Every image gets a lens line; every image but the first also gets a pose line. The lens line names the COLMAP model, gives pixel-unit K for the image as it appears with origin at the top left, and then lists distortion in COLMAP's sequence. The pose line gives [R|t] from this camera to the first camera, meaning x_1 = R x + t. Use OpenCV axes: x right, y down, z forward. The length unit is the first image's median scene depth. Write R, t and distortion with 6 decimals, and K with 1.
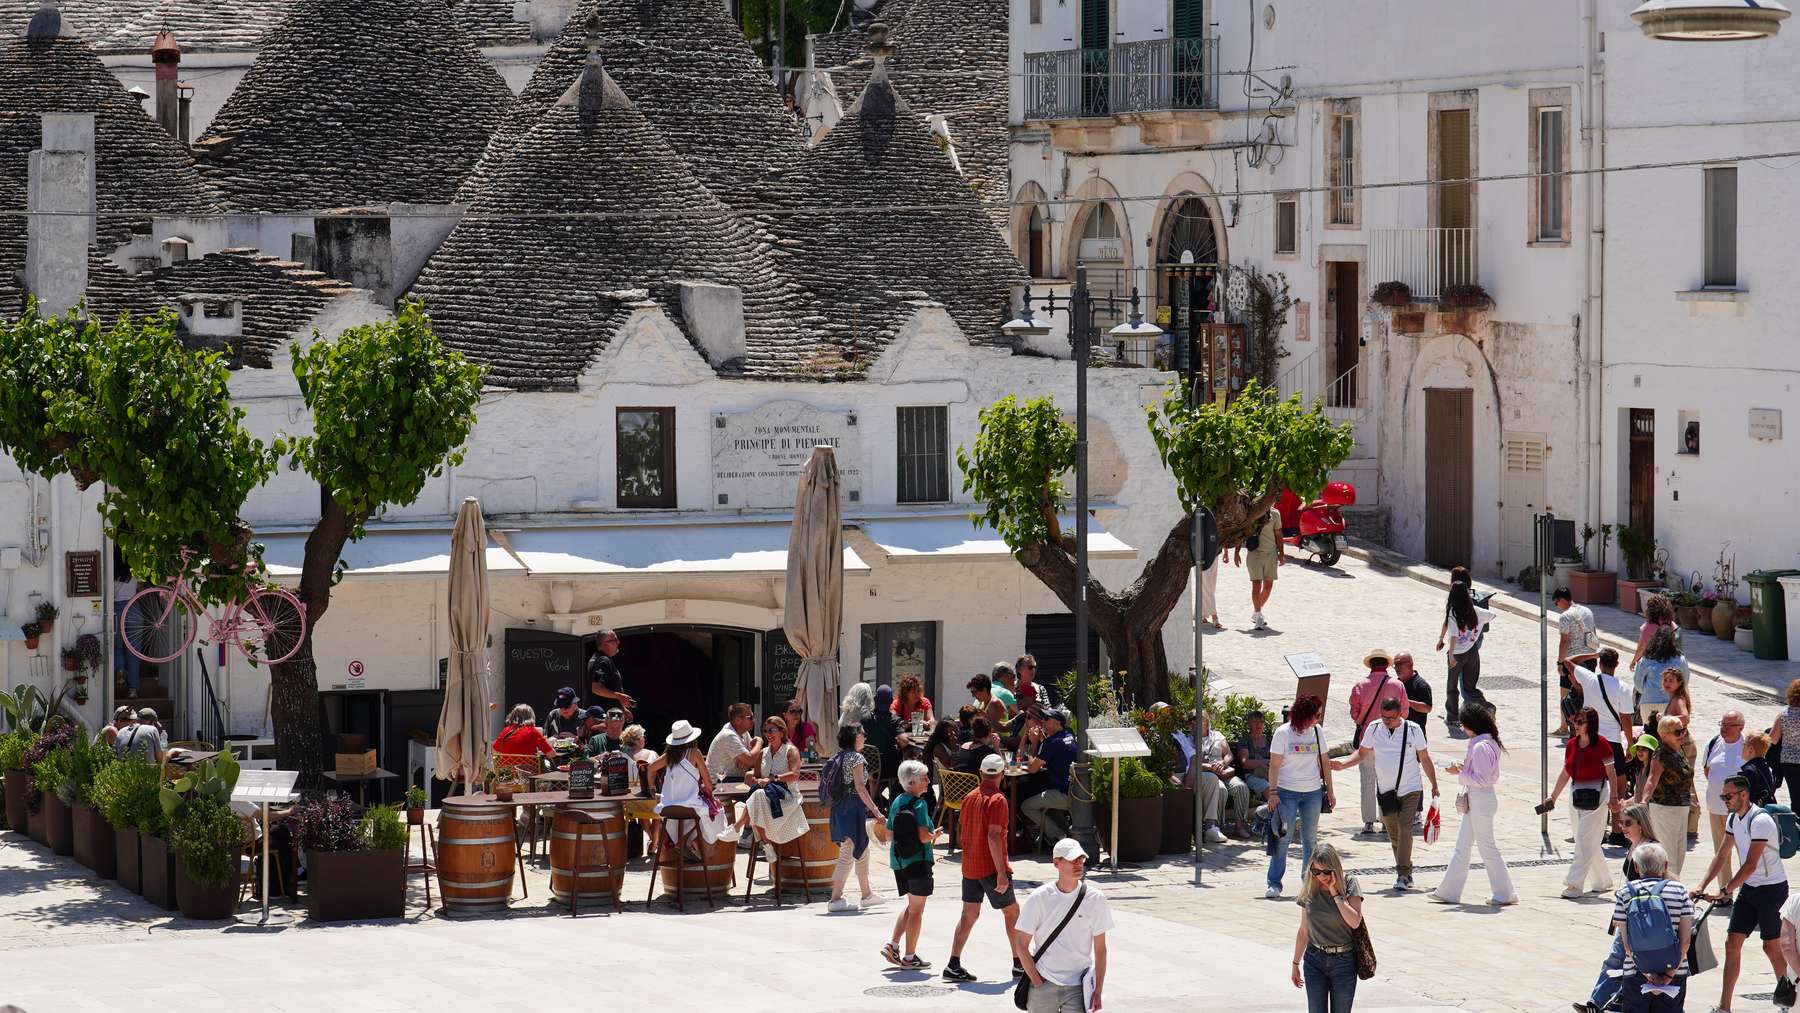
lens RADIAL K [[5558.9, 0, 900.0], [0, 5558.9, 506.5], [0, 0, 1]] dist [0.155696, -0.256581]
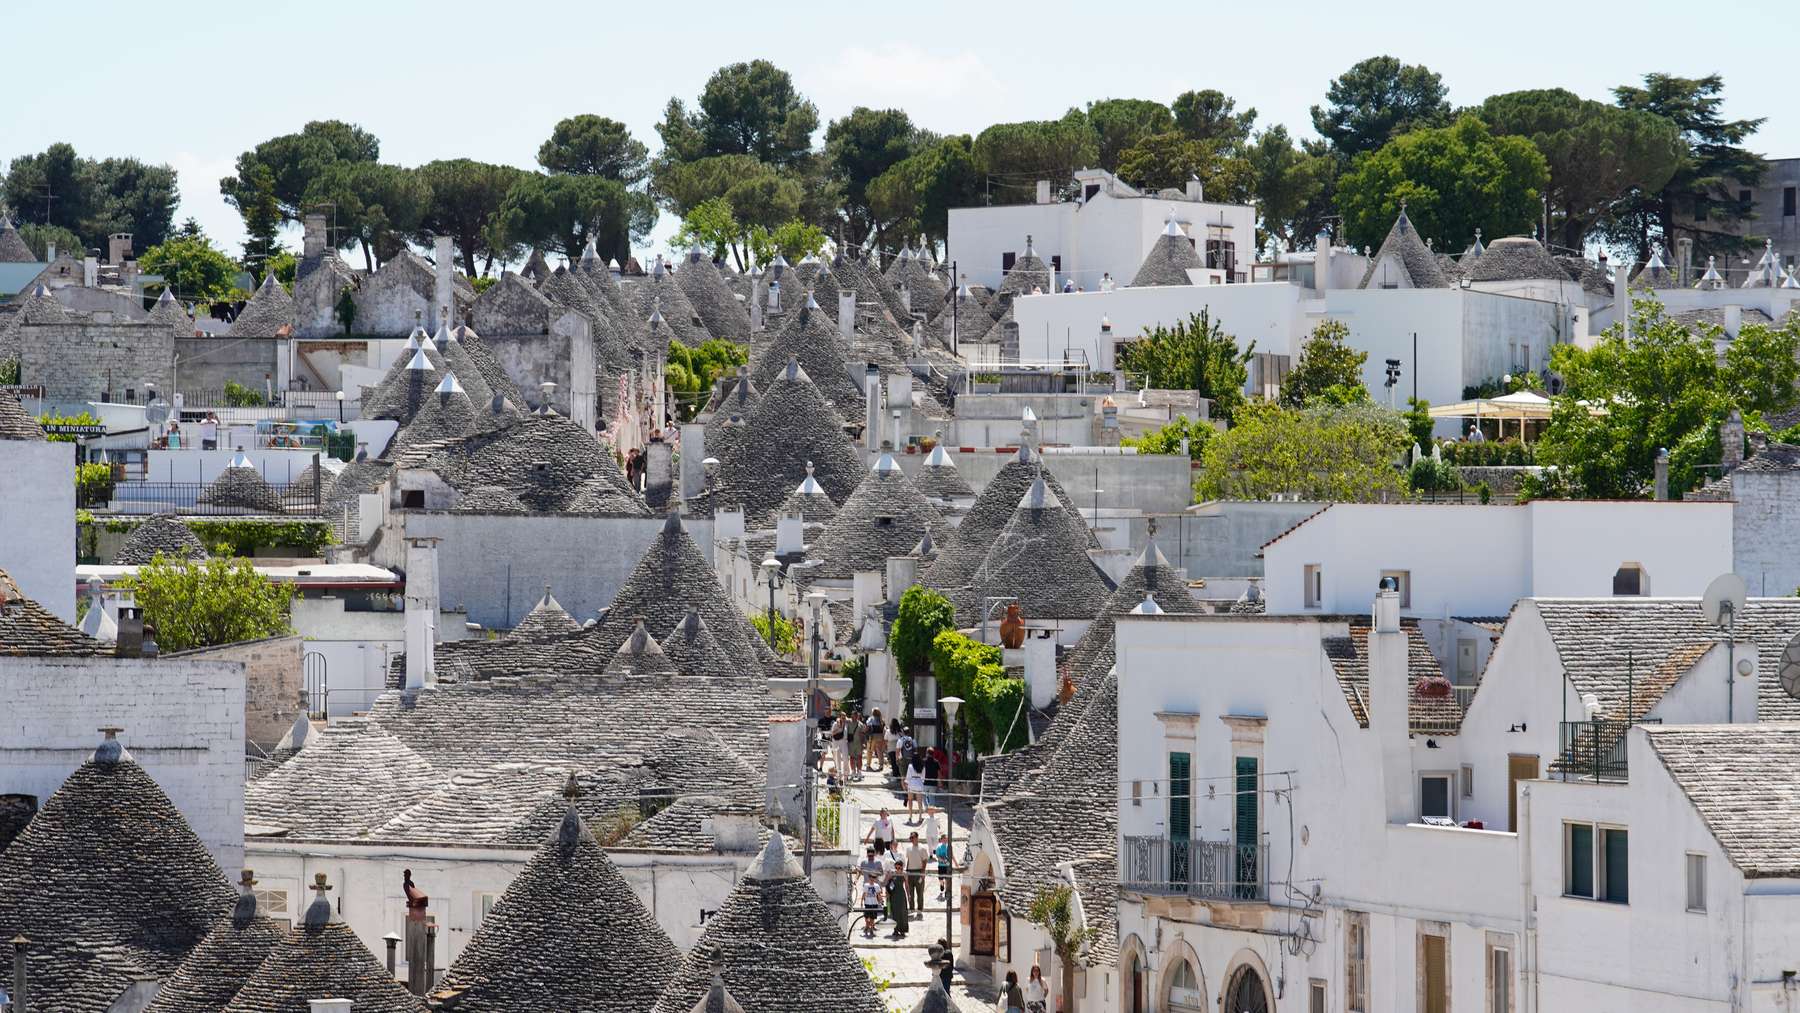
lens RADIAL K [[5558.9, 0, 900.0], [0, 5558.9, 506.5], [0, 0, 1]] dist [0.155696, -0.256581]
pose [[0.997978, -0.000100, -0.063568, 0.074032], [-0.003903, 0.998016, -0.062841, -0.110984], [0.063448, 0.062962, 0.995997, -0.335519]]
